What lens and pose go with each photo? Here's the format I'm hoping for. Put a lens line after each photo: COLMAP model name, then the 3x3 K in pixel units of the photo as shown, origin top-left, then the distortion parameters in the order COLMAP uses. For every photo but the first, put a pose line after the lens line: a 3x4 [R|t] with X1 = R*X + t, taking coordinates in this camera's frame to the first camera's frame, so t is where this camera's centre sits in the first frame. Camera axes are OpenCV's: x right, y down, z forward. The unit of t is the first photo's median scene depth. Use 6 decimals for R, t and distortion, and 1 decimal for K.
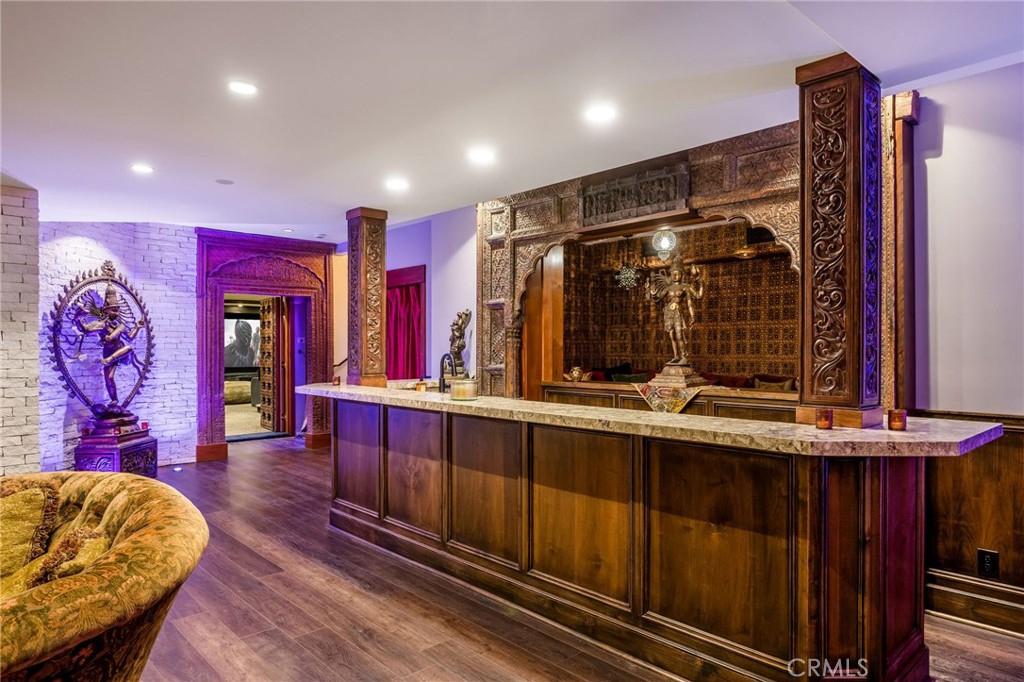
lens RADIAL K [[631.1, 0, 510.7], [0, 631.1, 348.0], [0, 0, 1]] dist [-0.009879, 0.000206]
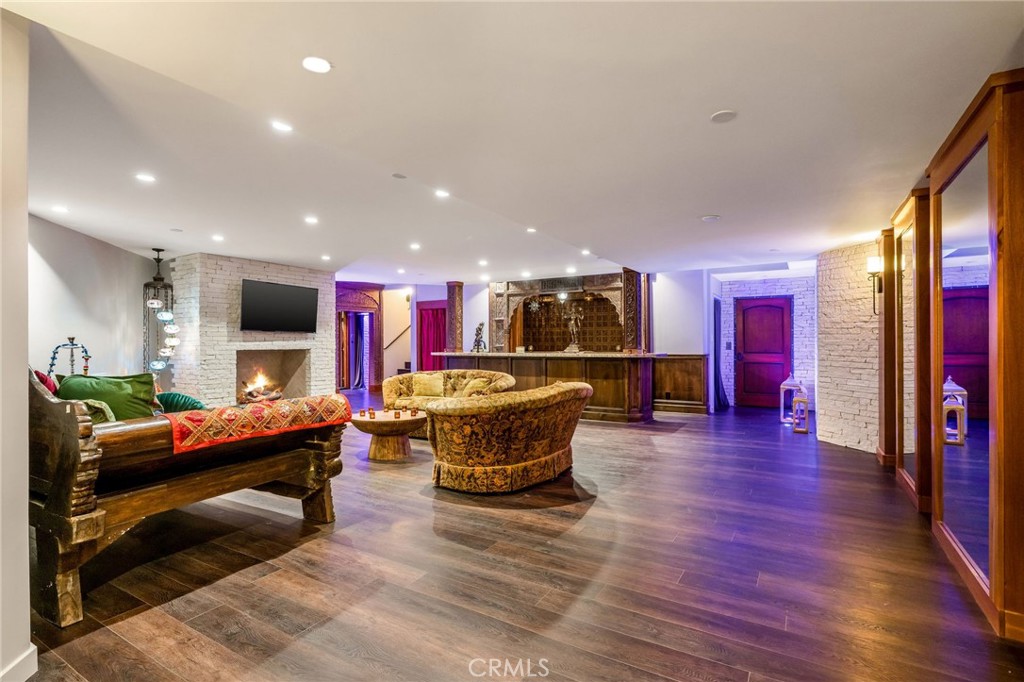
lens RADIAL K [[499.3, 0, 512.5], [0, 499.3, 339.0], [0, 0, 1]] dist [-0.000708, -0.000272]
pose [[0.959628, 0.001057, 0.281269, -0.726068], [0.002413, 0.999925, -0.011991, 0.038464], [-0.281260, 0.012186, 0.959554, -1.209184]]
